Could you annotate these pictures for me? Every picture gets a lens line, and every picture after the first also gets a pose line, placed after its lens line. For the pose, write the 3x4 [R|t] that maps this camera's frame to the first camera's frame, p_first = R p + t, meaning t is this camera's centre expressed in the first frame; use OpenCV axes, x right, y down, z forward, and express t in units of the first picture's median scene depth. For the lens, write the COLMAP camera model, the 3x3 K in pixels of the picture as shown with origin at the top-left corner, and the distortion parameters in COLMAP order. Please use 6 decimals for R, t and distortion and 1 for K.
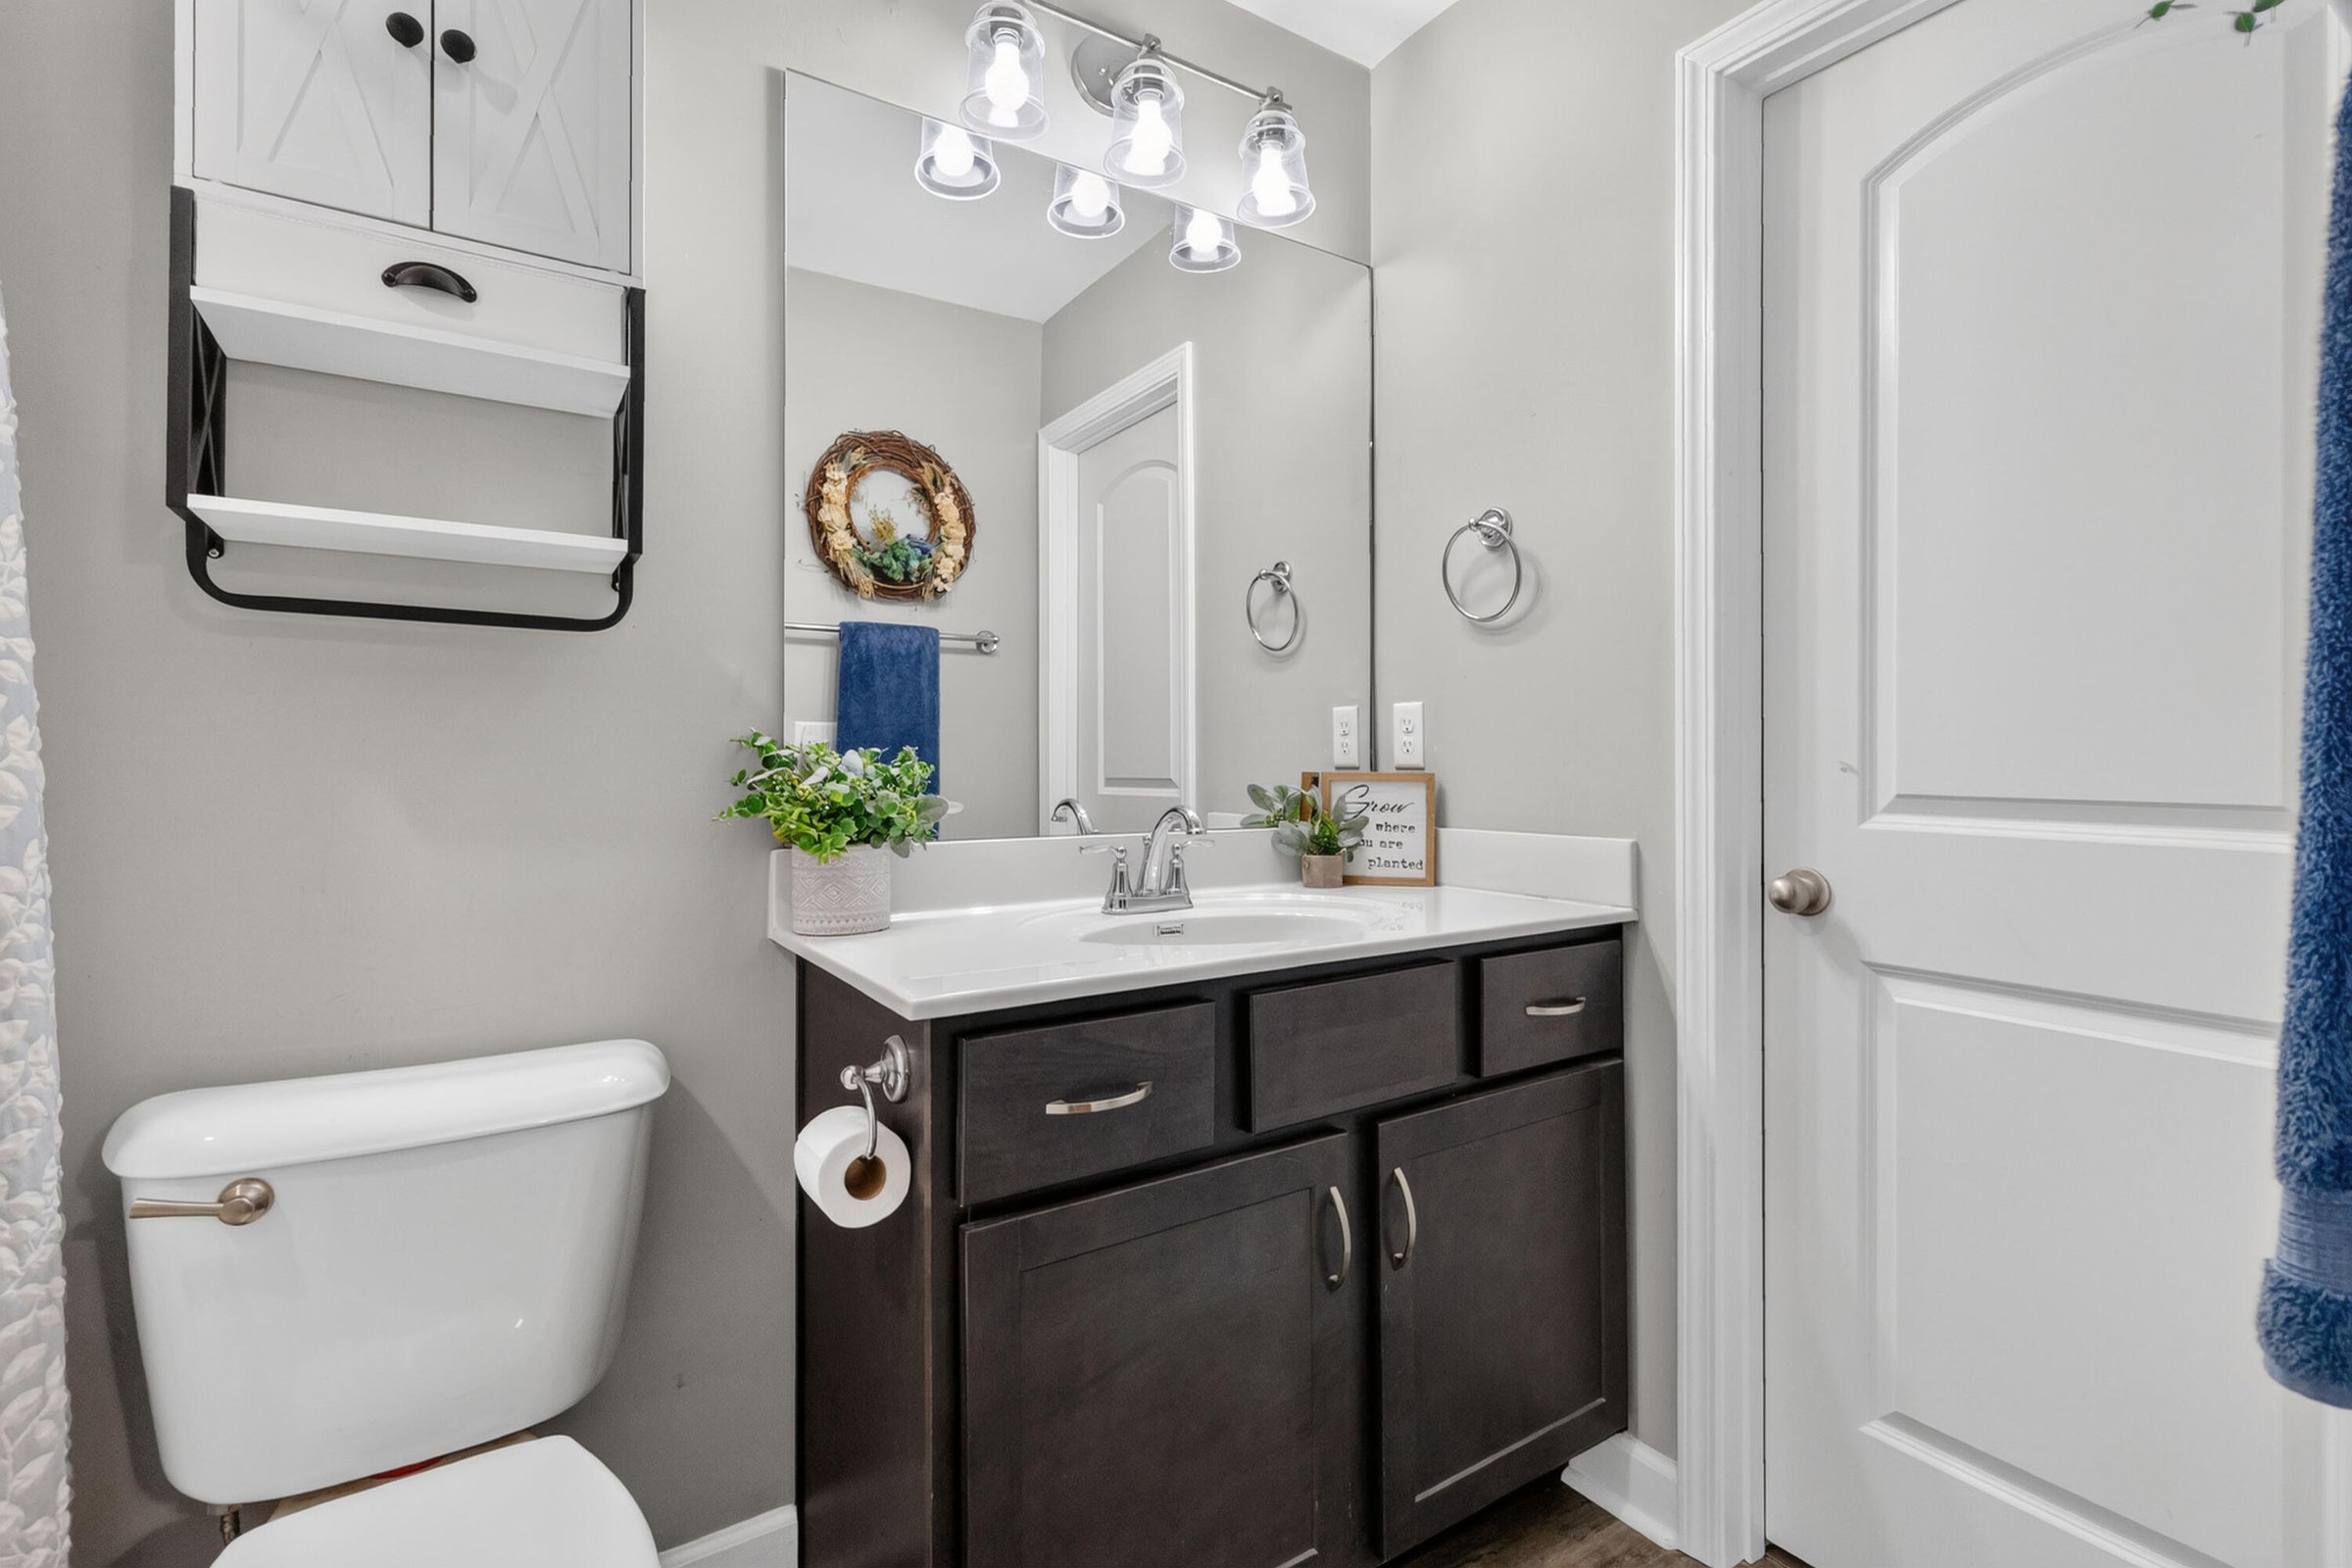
lens RADIAL K [[1080.0, 0, 1177.4], [0, 1080.0, 783.8], [0, 0, 1]] dist [0.005783, 0.000194]
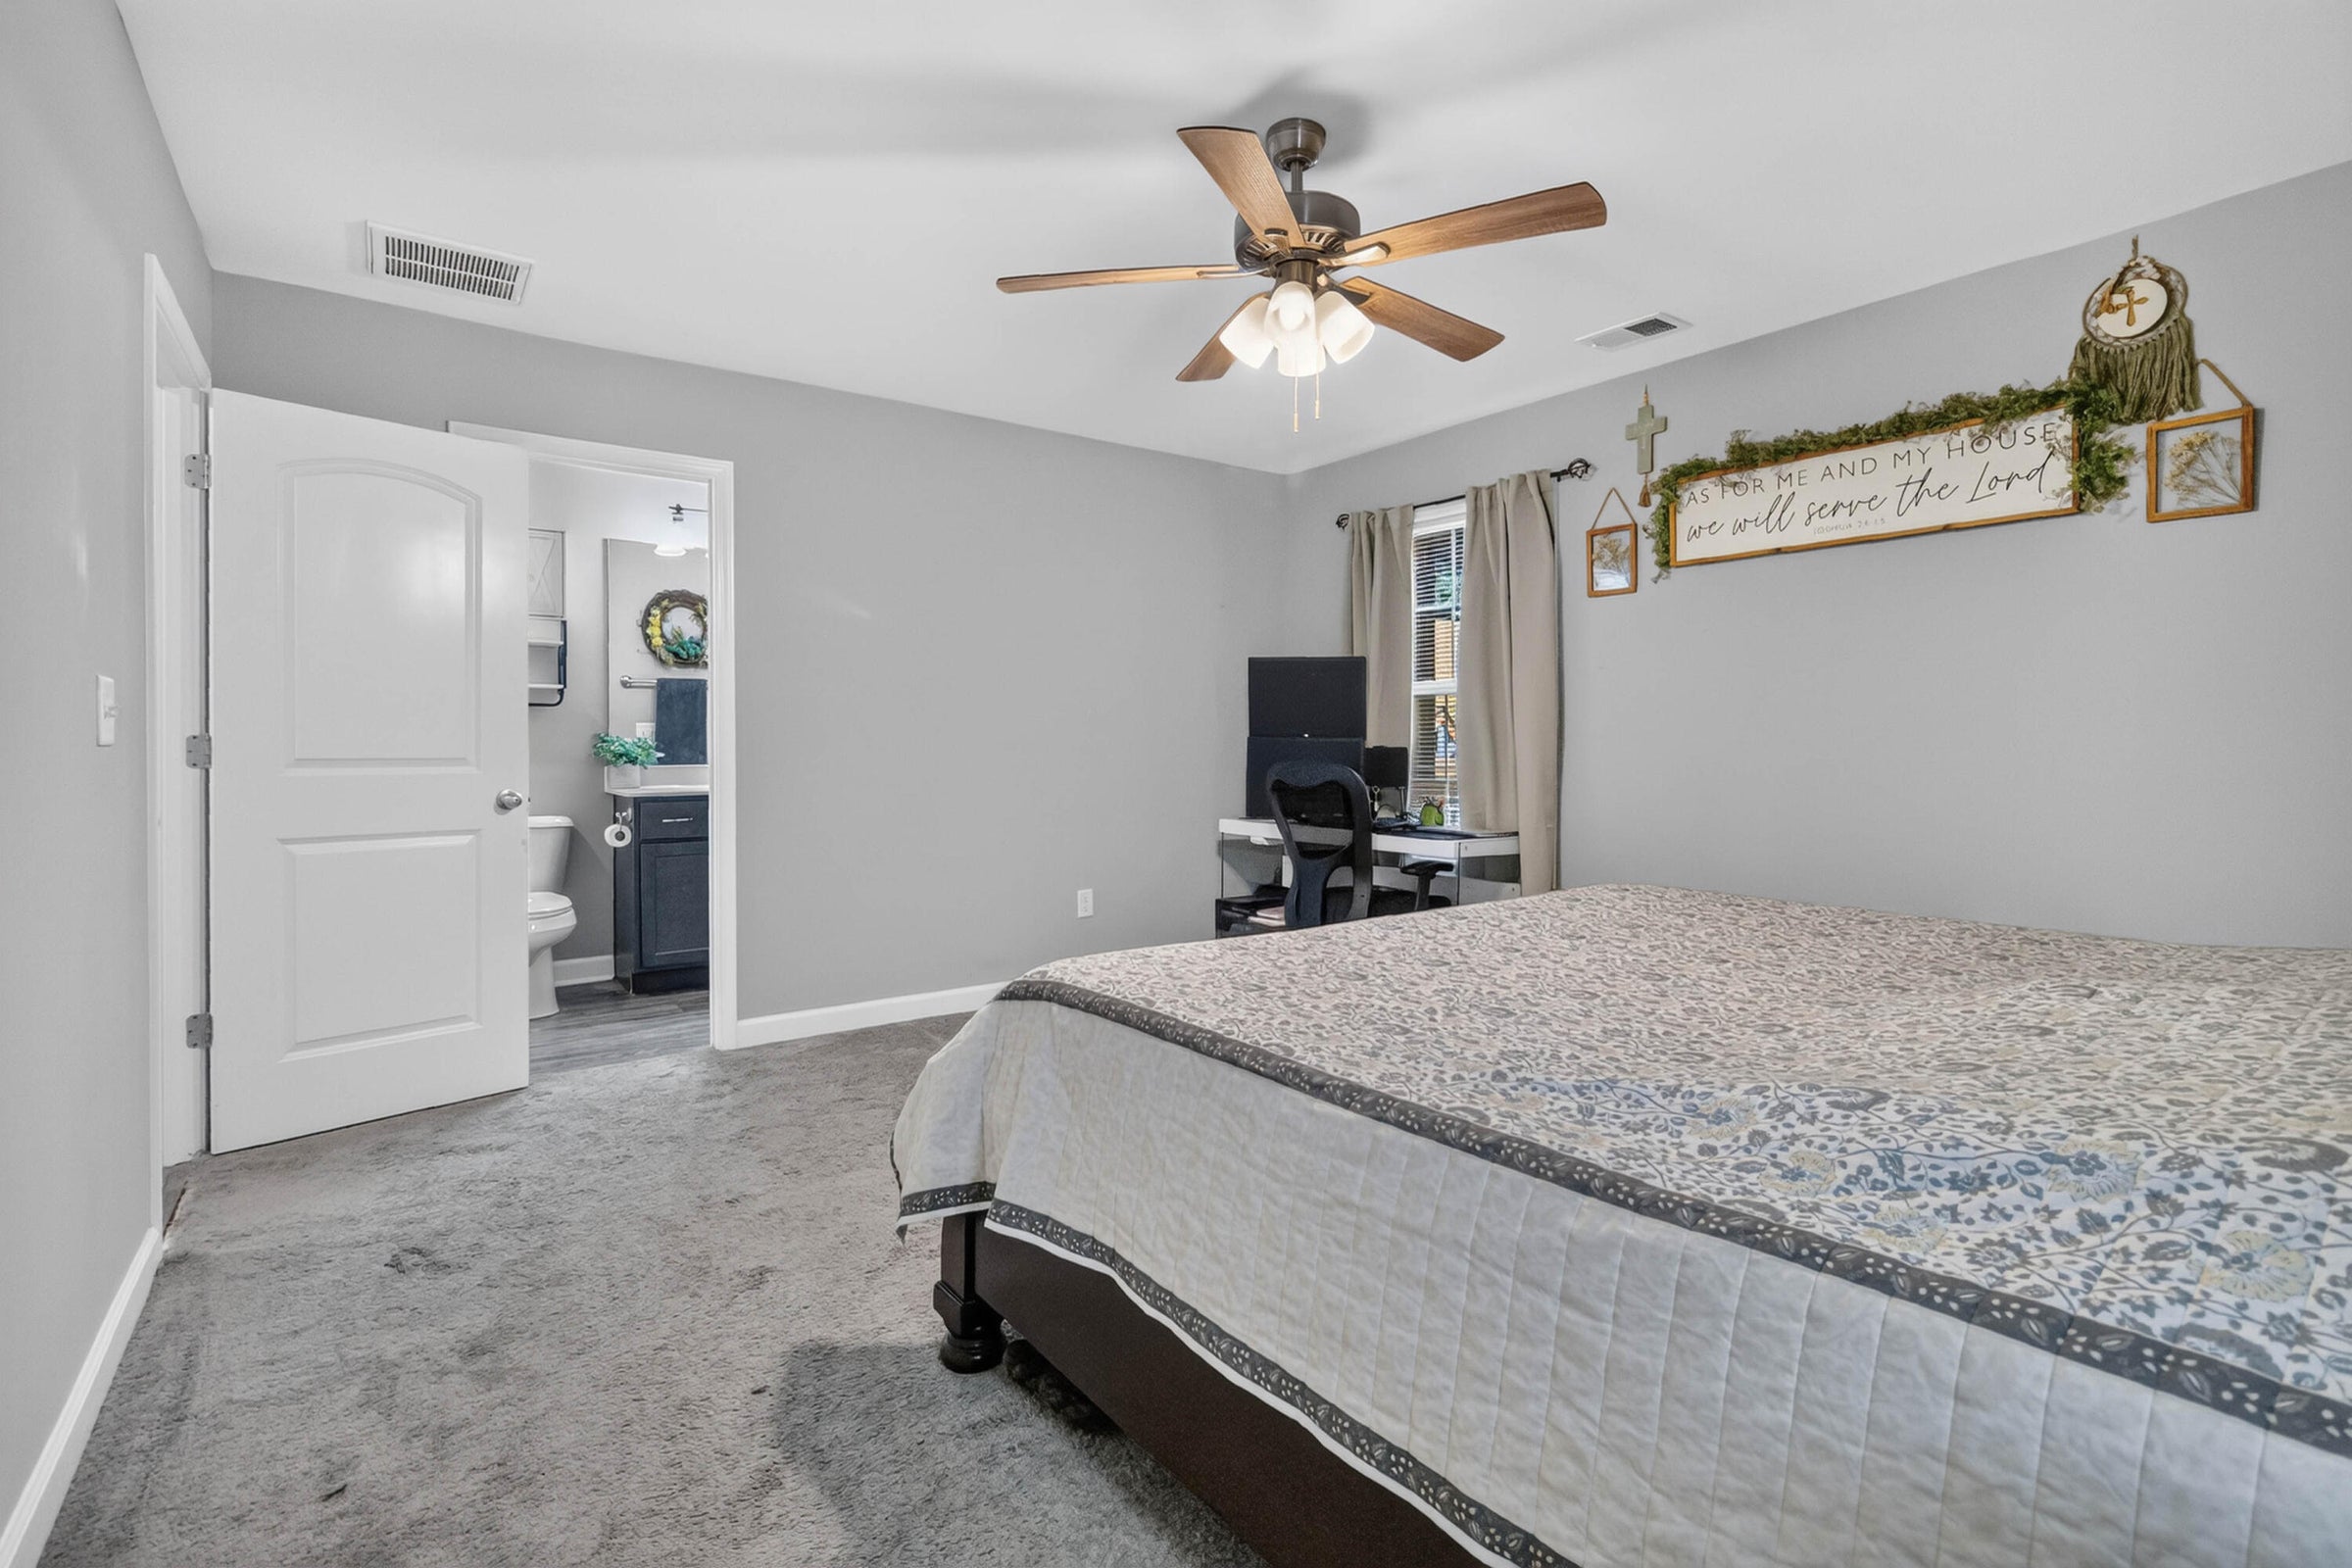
lens RADIAL K [[1080.0, 0, 1180.7], [0, 1080.0, 779.9], [0, 0, 1]] dist [0.005783, 0.000194]
pose [[0.998428, 0.001577, 0.056027, 0.686508], [-0.002607, 0.999829, 0.018315, 0.018647], [-0.055989, -0.018433, 0.998261, -1.384789]]
